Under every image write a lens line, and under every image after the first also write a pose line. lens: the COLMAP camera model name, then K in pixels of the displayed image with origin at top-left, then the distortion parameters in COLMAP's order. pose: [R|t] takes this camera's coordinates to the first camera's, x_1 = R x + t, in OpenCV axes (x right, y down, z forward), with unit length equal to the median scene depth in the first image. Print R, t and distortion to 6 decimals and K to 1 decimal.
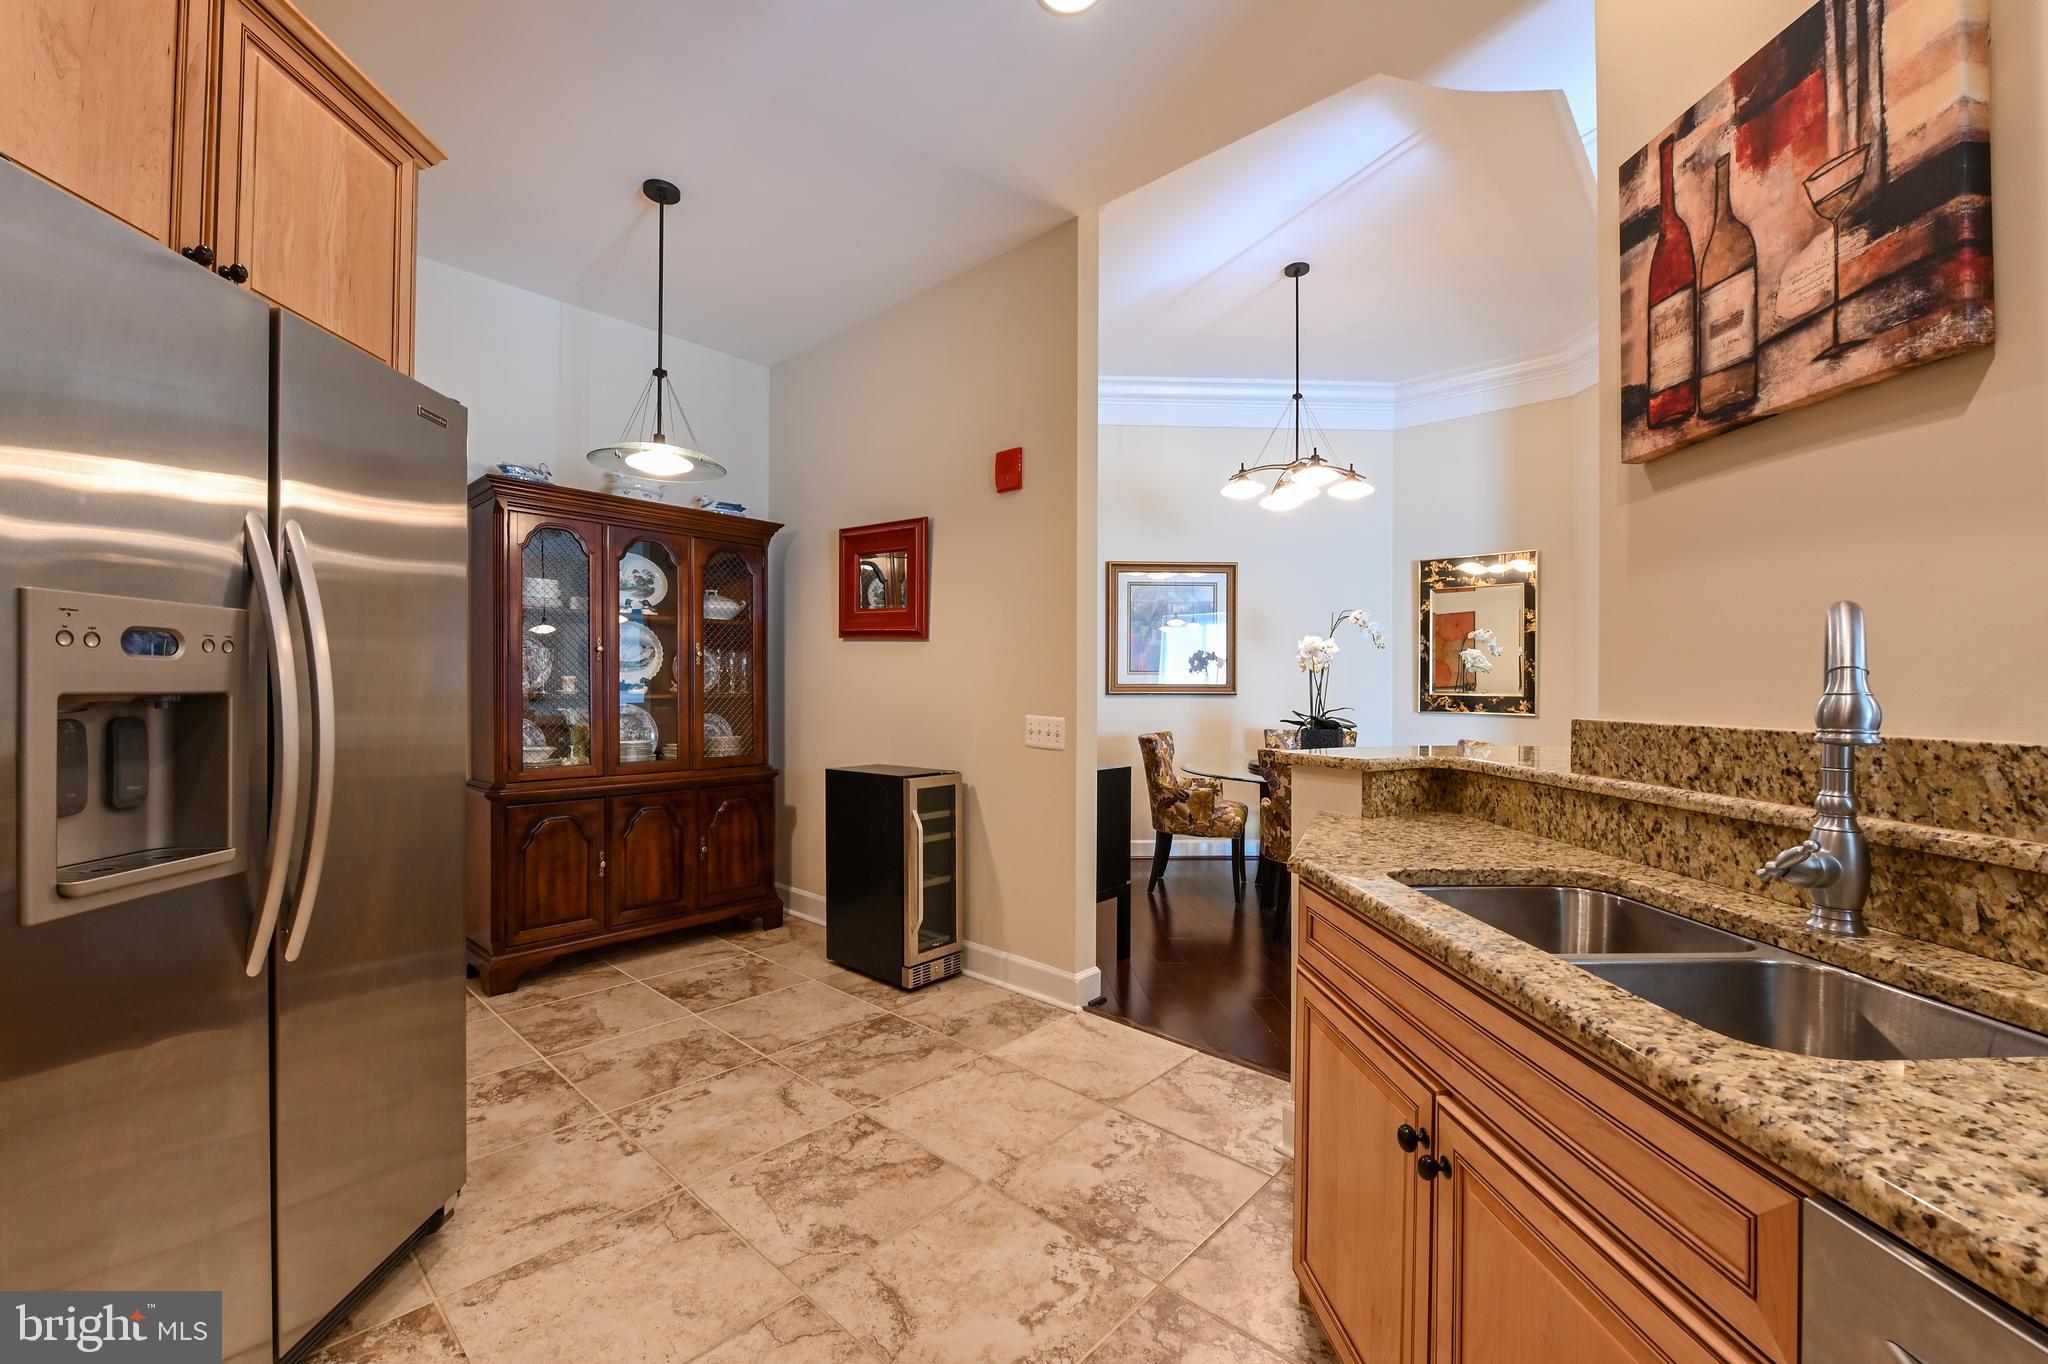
lens RADIAL K [[833.0, 0, 1017.3], [0, 833.0, 684.3], [0, 0, 1]] dist [-0.013911, -0.000442]
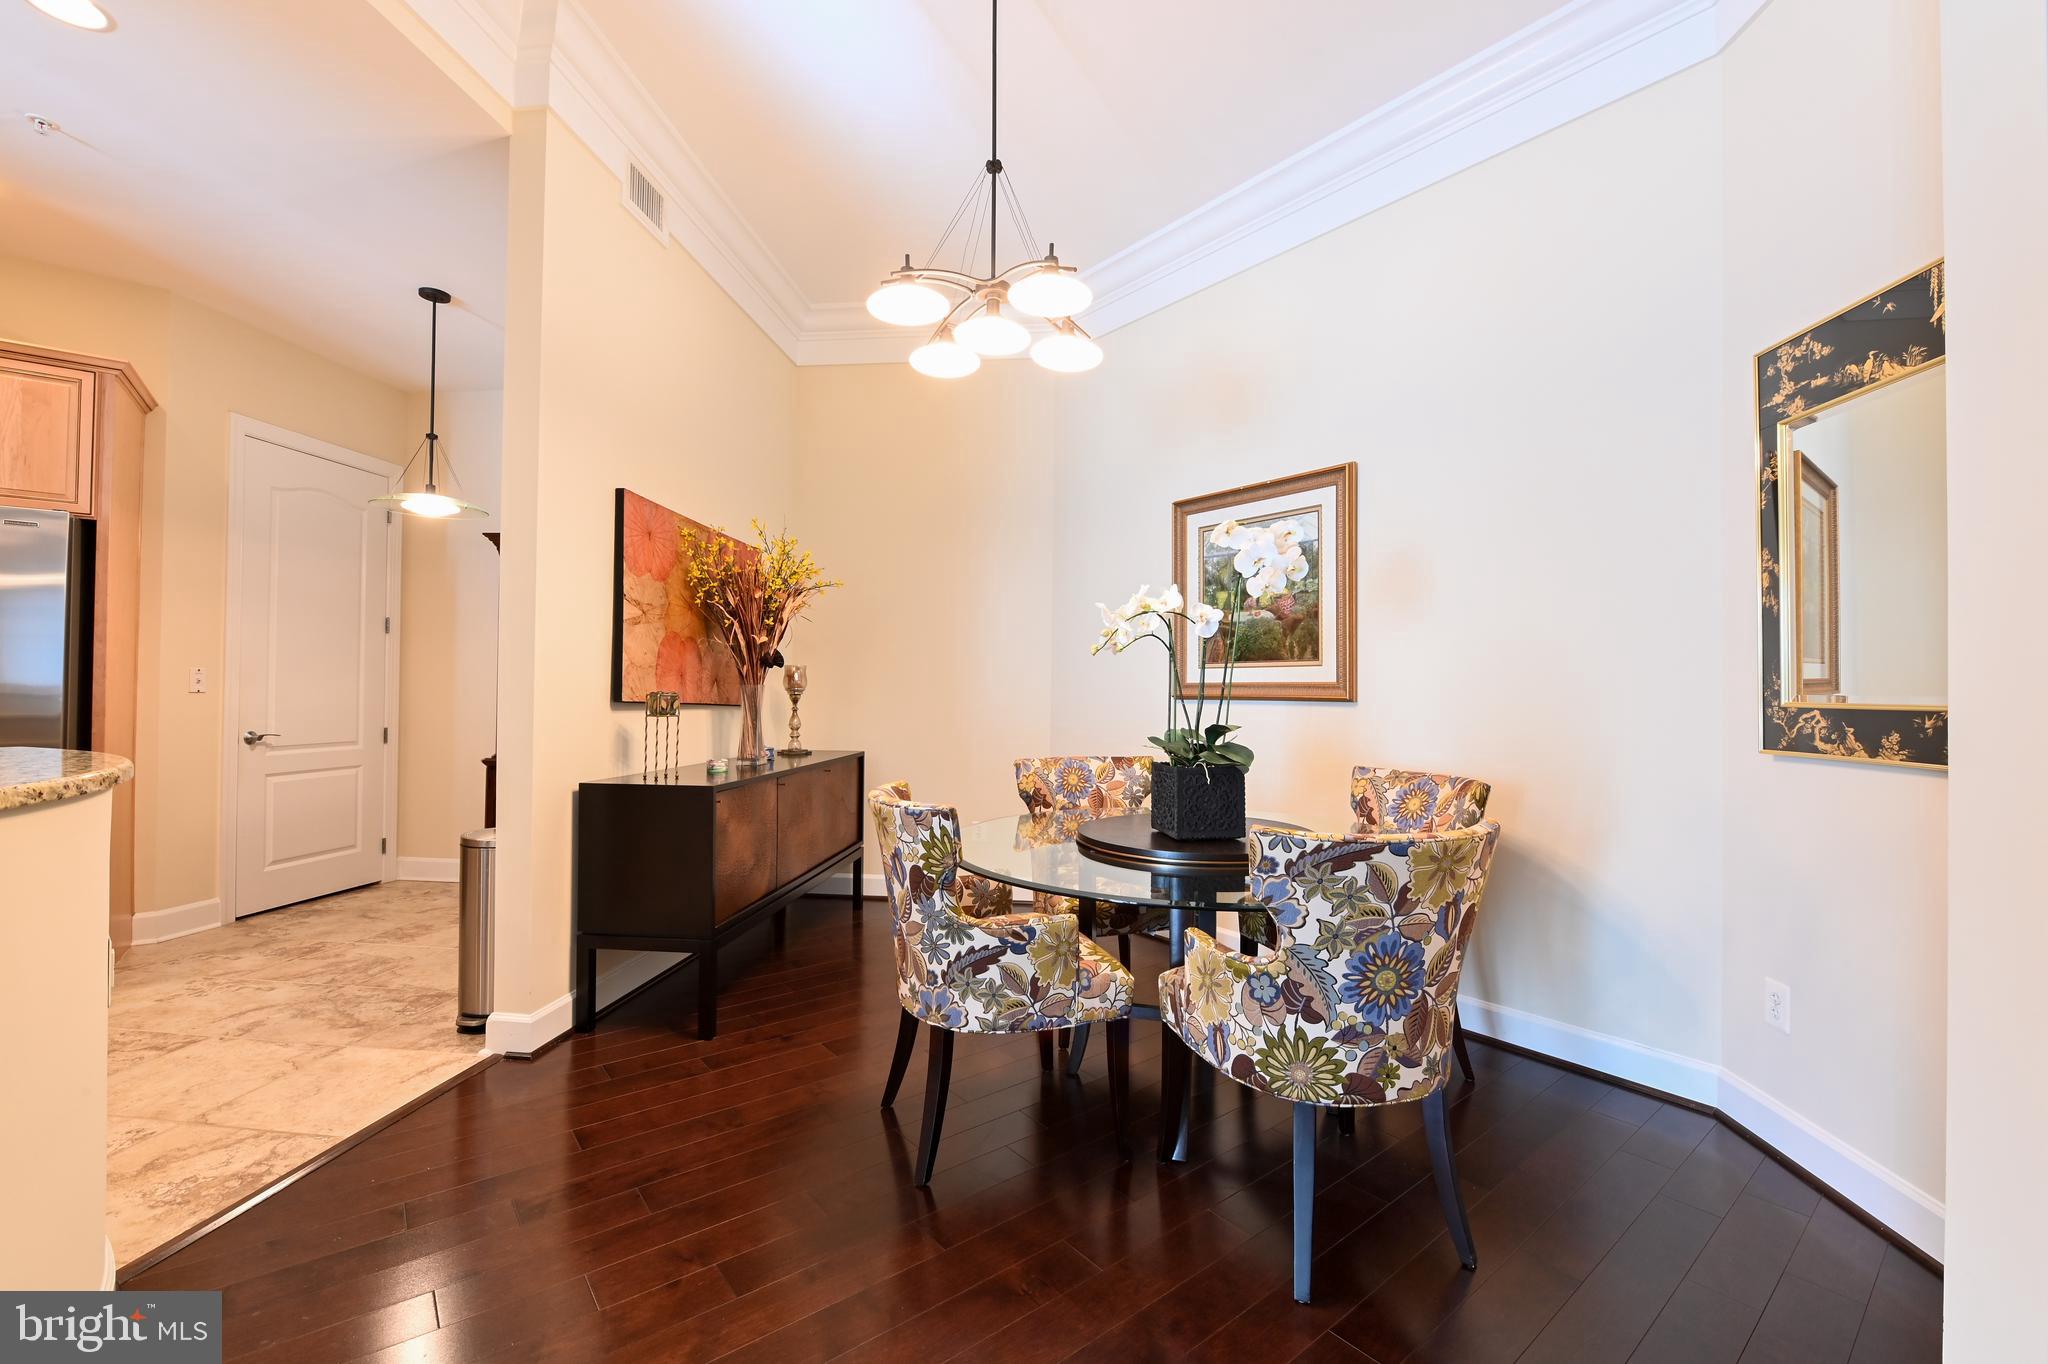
lens RADIAL K [[833.0, 0, 1017.3], [0, 833.0, 684.3], [0, 0, 1]] dist [-0.013911, -0.000442]
pose [[0.594934, -0.005036, -0.803759, 0.983838], [-0.004863, 0.999940, -0.009864, 0.013977], [0.803760, 0.009777, 0.594873, 0.842148]]
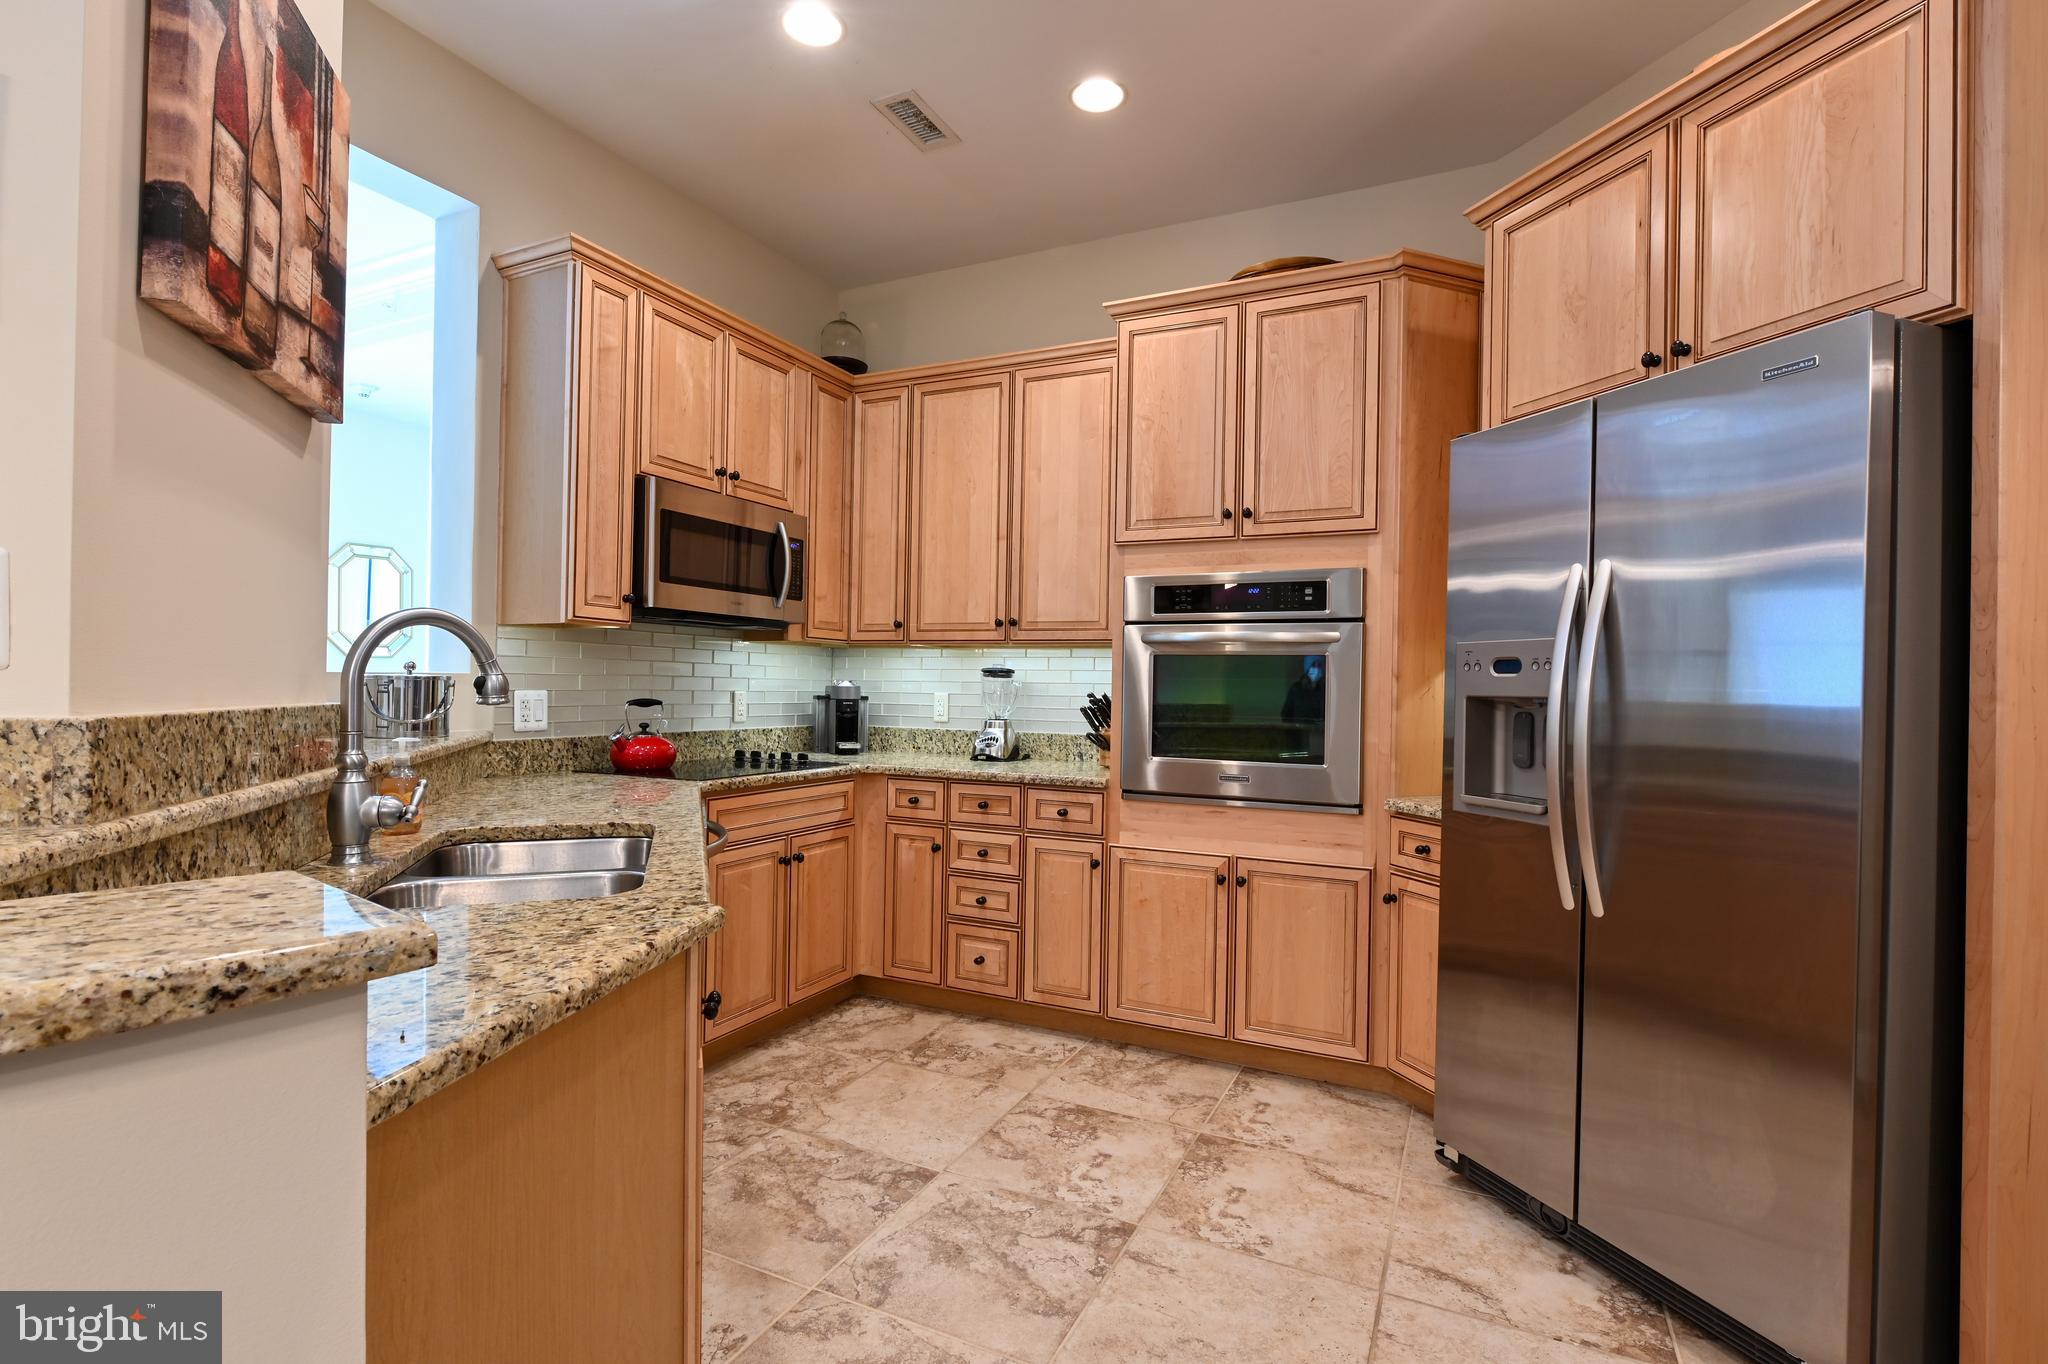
lens RADIAL K [[971.5, 0, 1024.0], [0, 971.5, 682.0], [0, 0, 1]] dist [0.000492, -0.001321]
pose [[-0.956510, -0.022430, -0.290835, 0.148779], [-0.020354, 0.999741, -0.010162, 0.007095], [0.290988, -0.003800, -0.956719, 0.853032]]
